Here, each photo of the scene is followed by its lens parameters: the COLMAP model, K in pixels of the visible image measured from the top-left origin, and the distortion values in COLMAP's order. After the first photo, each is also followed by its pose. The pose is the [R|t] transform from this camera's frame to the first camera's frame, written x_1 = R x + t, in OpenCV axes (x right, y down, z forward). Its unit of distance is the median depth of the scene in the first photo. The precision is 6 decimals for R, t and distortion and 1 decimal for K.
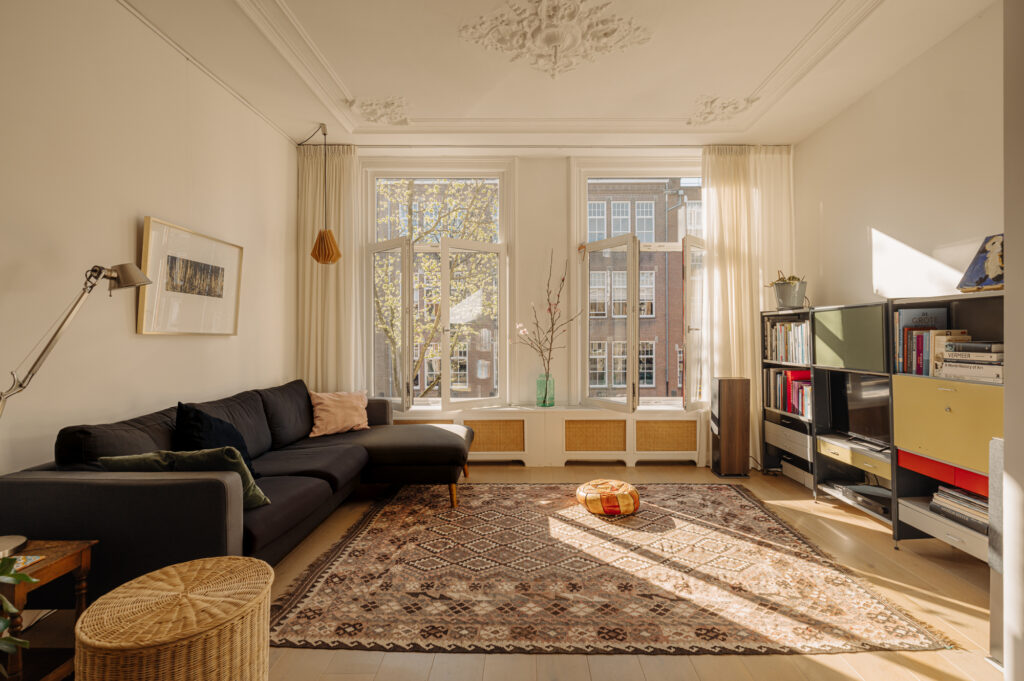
lens RADIAL K [[478.1, 0, 535.7], [0, 478.1, 337.7], [0, 0, 1]] dist [0.001033, -0.001953]
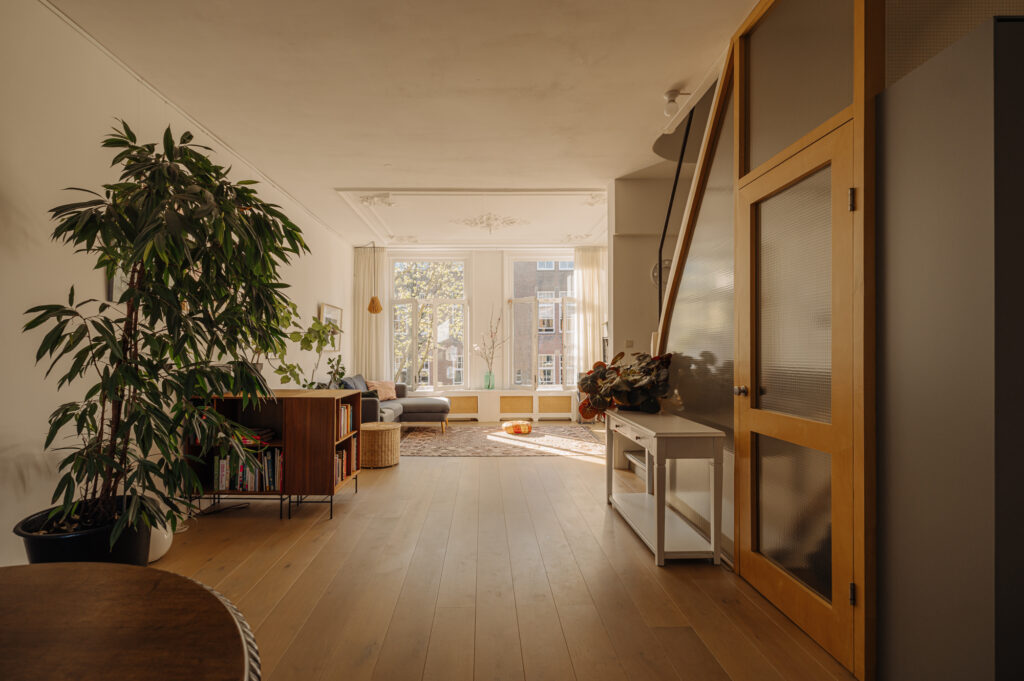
lens RADIAL K [[478.1, 0, 479.8], [0, 478.1, 348.7], [0, 0, 1]] dist [0.001033, -0.001953]
pose [[0.999607, -0.002826, -0.027874, 0.049352], [0.002683, 0.999983, -0.005149, -0.002476], [0.027888, 0.005072, 0.999598, -1.171127]]
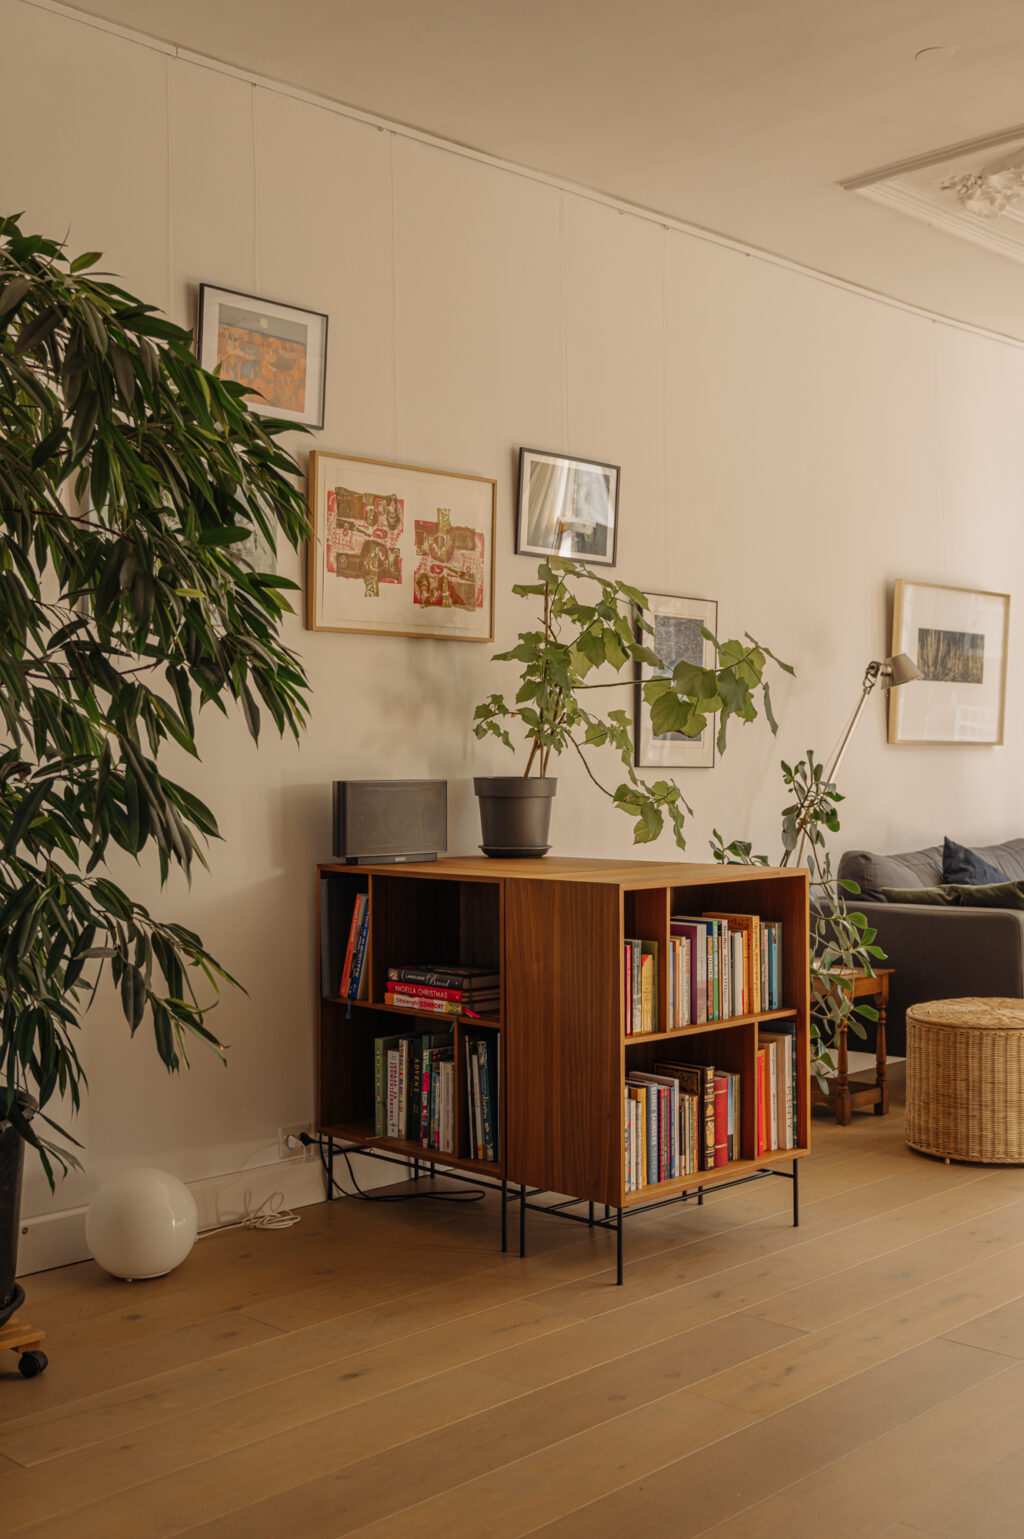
lens RADIAL K [[1668.1, 0, 513.2], [0, 1668.1, 758.7], [0, 0, 1]] dist [0.011754, 0.000000]
pose [[0.698640, -0.010692, -0.715393, 0.465102], [0.008886, 0.999941, -0.006268, 0.021465], [0.715418, -0.001978, 0.698694, -0.947750]]
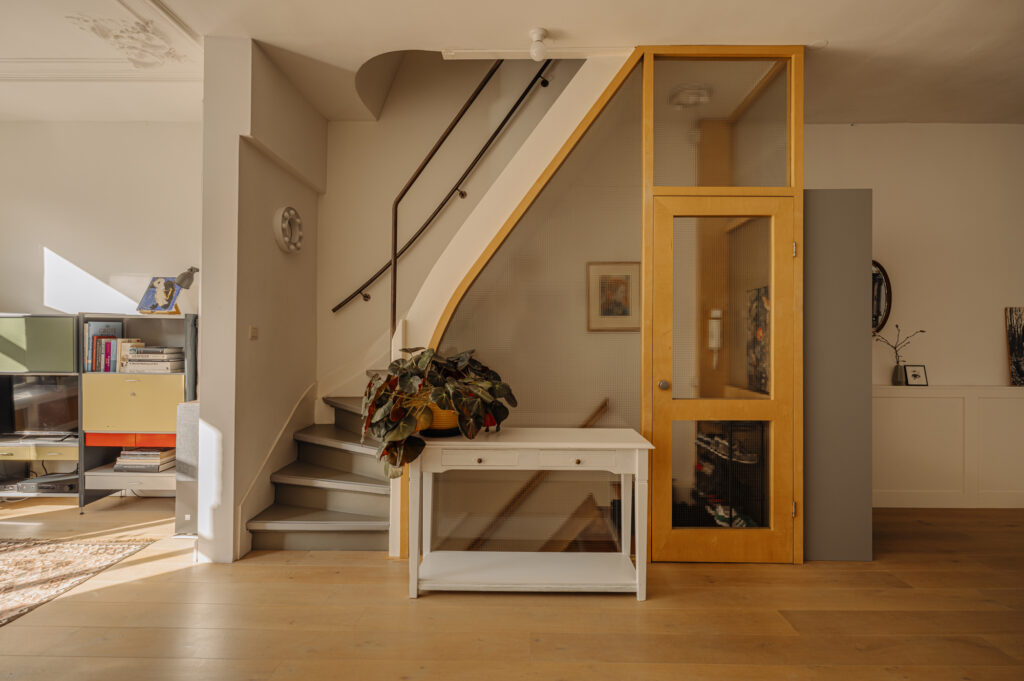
lens RADIAL K [[478.1, 0, 517.3], [0, 478.1, 338.1], [0, 0, 1]] dist [0.001033, -0.001953]
pose [[0.020336, 0.017539, 0.999639, -0.393338], [-0.004280, 0.999838, -0.017455, 0.001102], [-0.999784, -0.003923, 0.020408, -0.130118]]
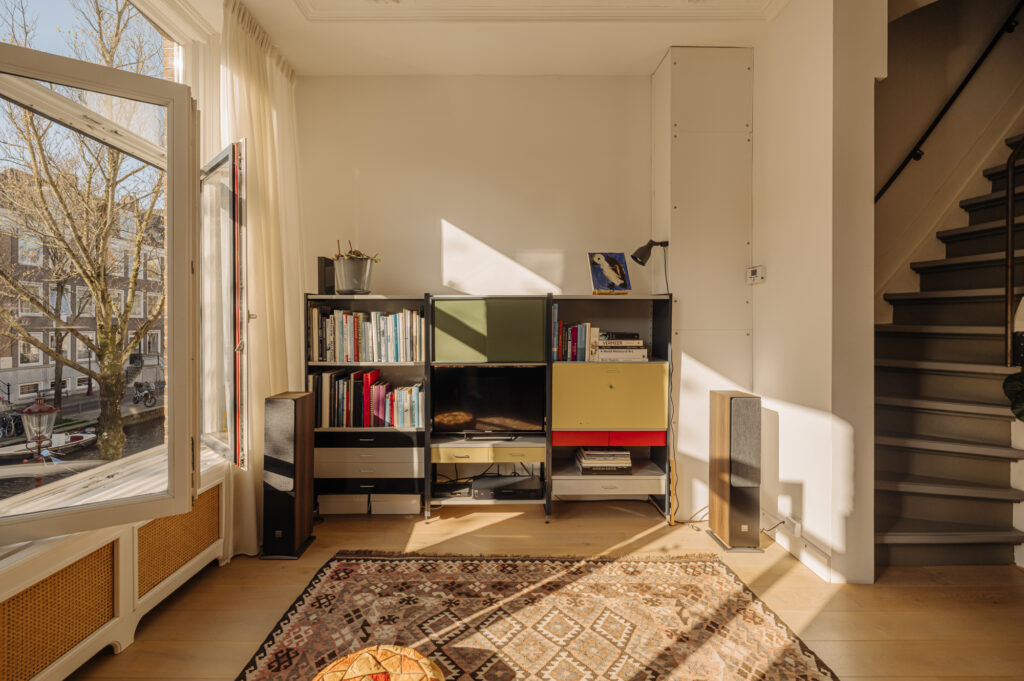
lens RADIAL K [[478.1, 0, 463.0], [0, 478.1, 331.4], [0, 0, 1]] dist [0.001033, -0.001953]
pose [[0.016674, 0.000341, 0.999861, -0.282608], [0.005872, 0.999983, -0.000439, 0.003106], [-0.999844, 0.005878, 0.016672, 0.976646]]
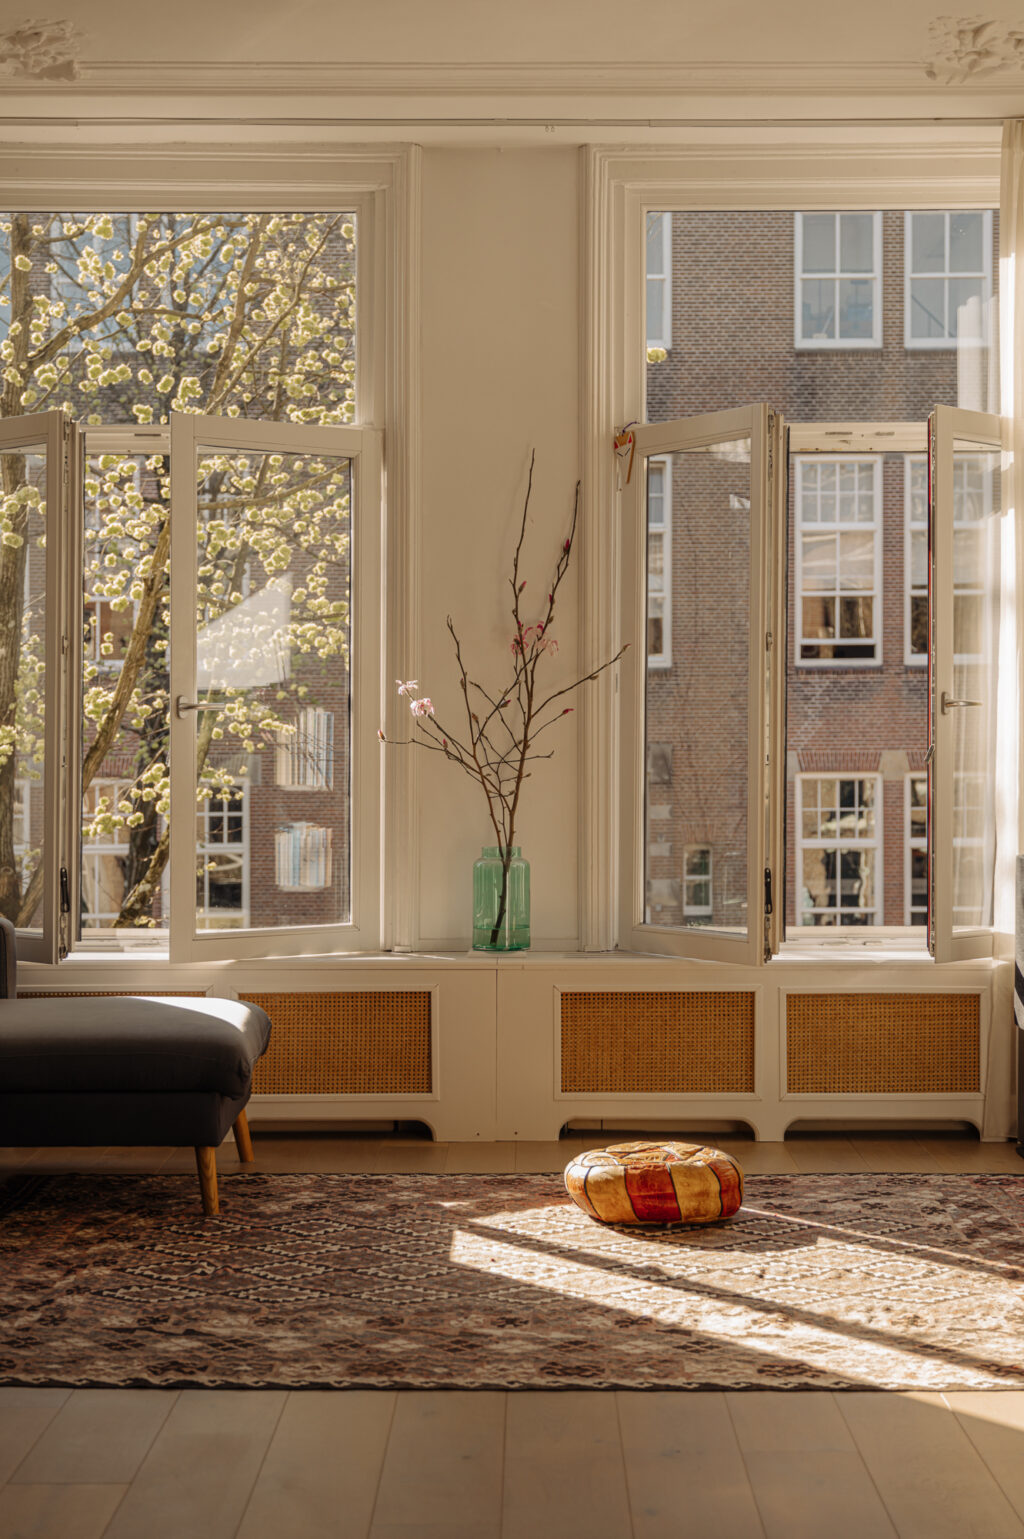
lens RADIAL K [[2336.1, 0, 539.1], [0, 2336.1, 720.5], [0, 0, 1]] dist [0.036537, 0.000000]
pose [[0.999837, 0.003029, -0.017822, 0.101976], [-0.003350, 0.999832, -0.018039, 0.029360], [0.017764, 0.018096, 0.999678, -0.745414]]
